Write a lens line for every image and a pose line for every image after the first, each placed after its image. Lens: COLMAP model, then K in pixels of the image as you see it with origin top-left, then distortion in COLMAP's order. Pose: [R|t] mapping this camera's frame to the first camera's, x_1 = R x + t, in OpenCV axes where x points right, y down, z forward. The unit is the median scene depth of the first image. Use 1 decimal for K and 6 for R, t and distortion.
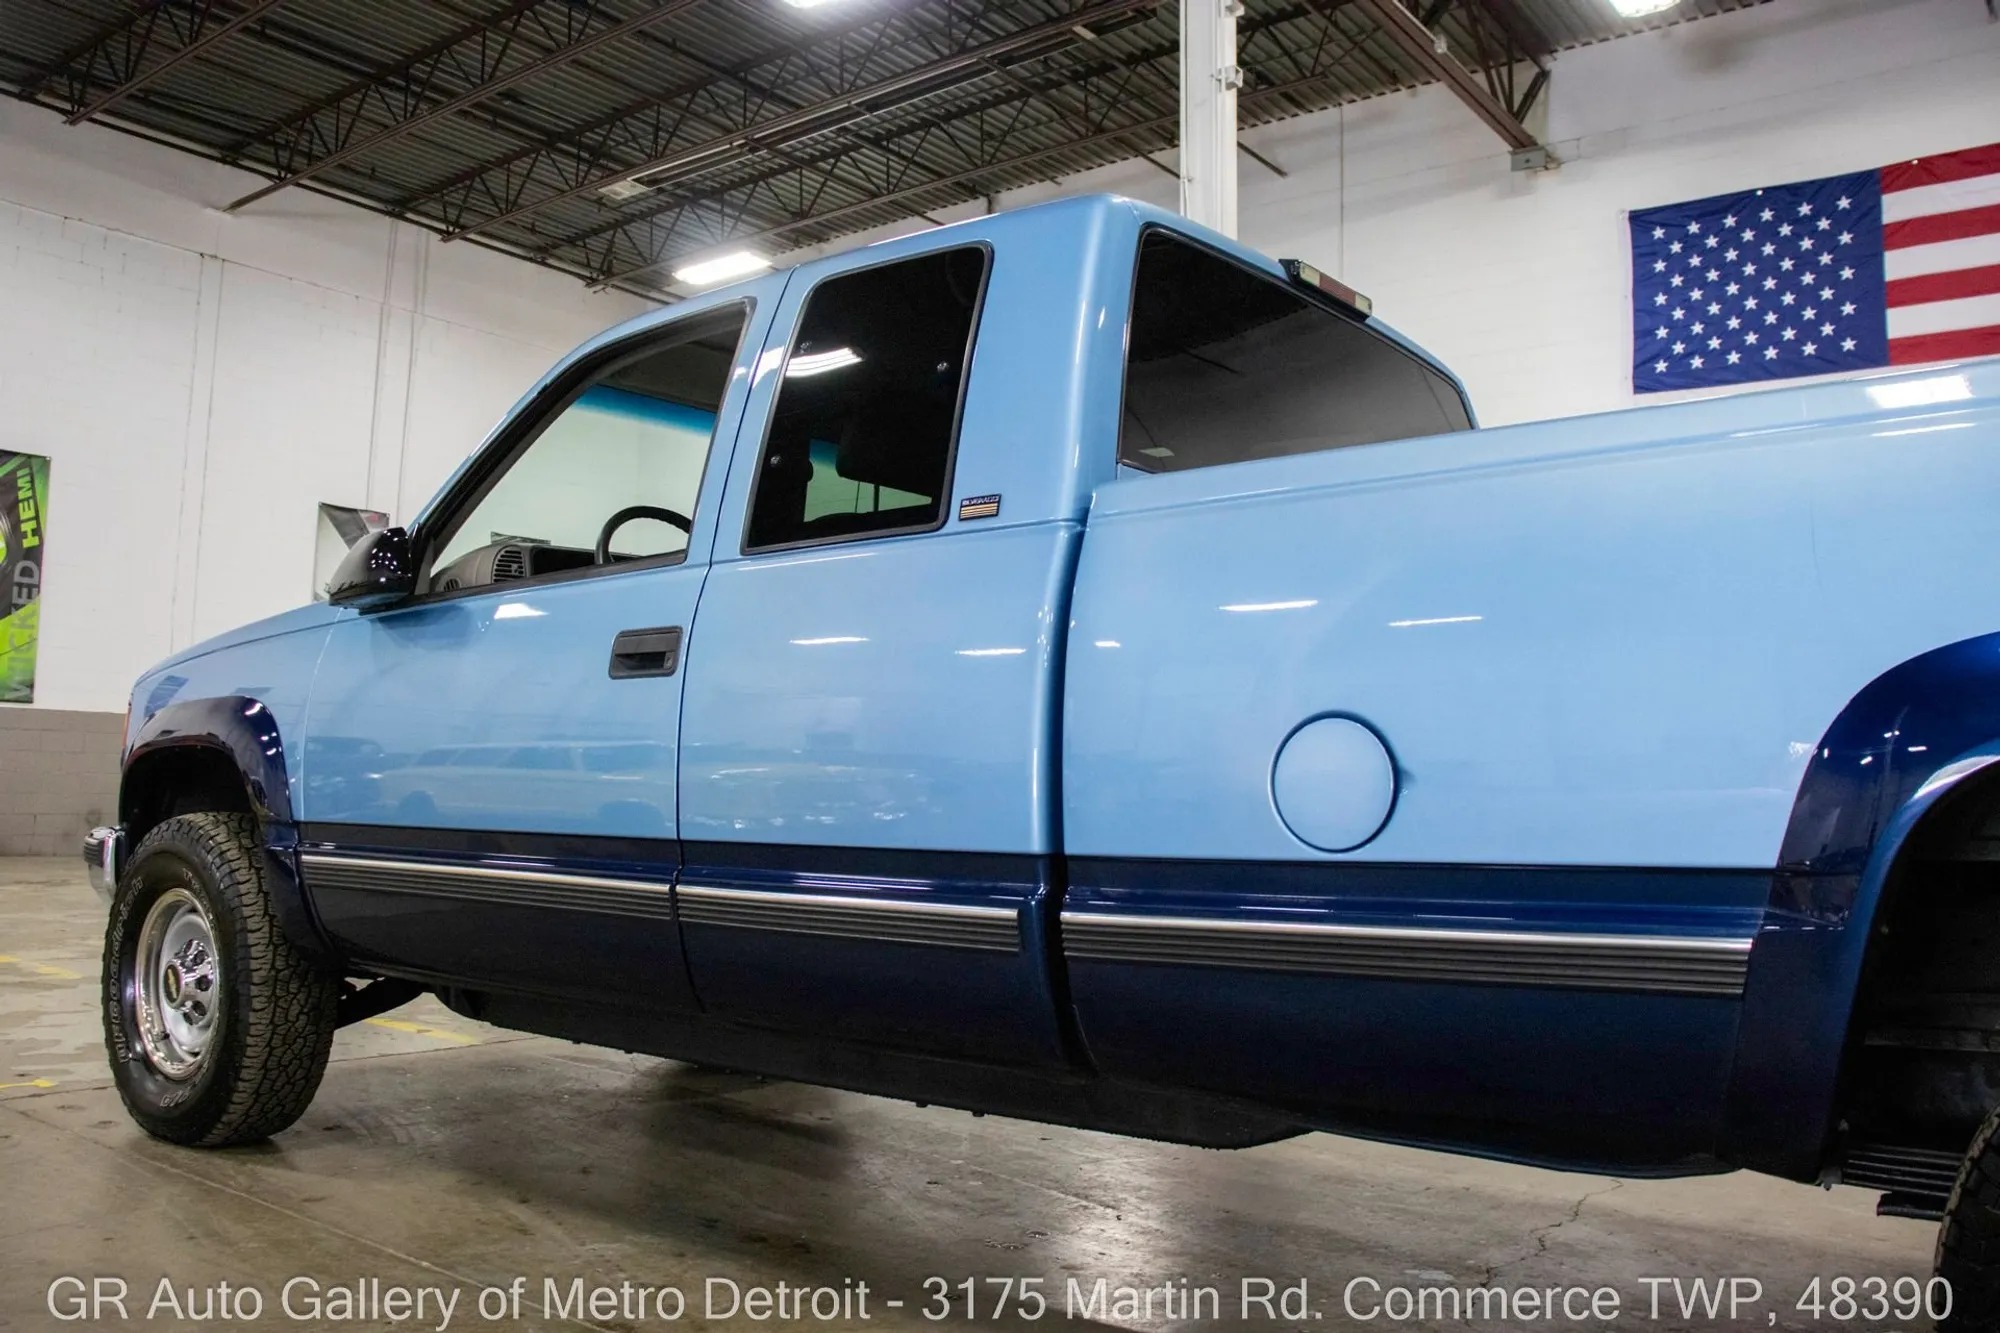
lens RADIAL K [[1634.5, 0, 1003.4], [0, 1634.5, 639.9], [0, 0, 1]] dist [-0.177102, 0.168299]
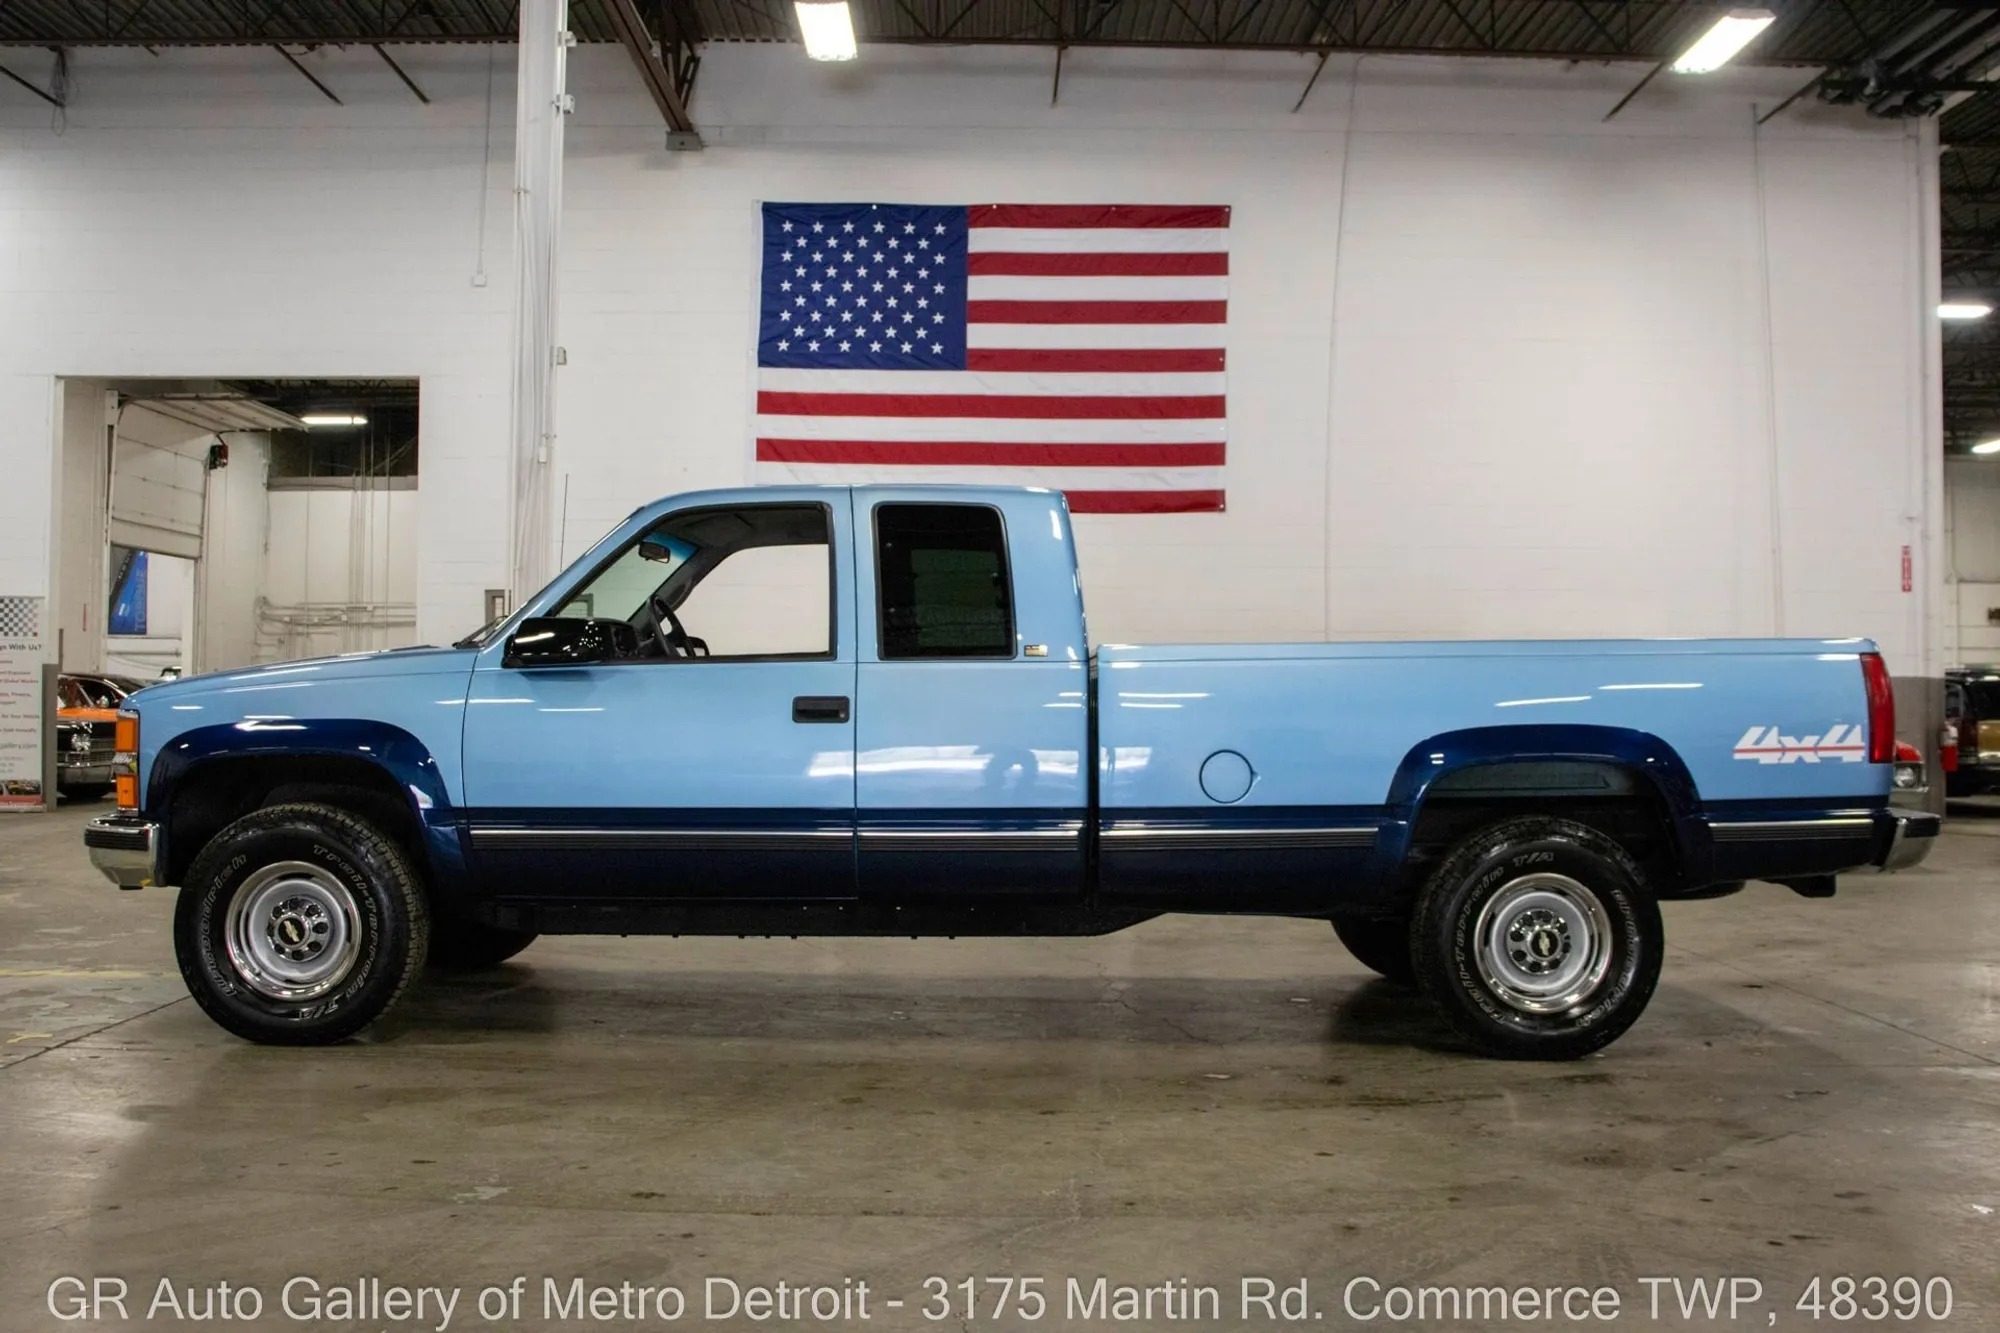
lens RADIAL K [[1869.1, 0, 1000.0], [0, 1869.1, 666.5], [0, 0, 1]] dist [-0.158941, 0.304054]
pose [[0.789703, -0.002644, 0.613484, -0.293001], [-0.049477, 0.996459, 0.067985, -0.042091], [-0.611491, -0.084041, 0.786776, -0.172650]]
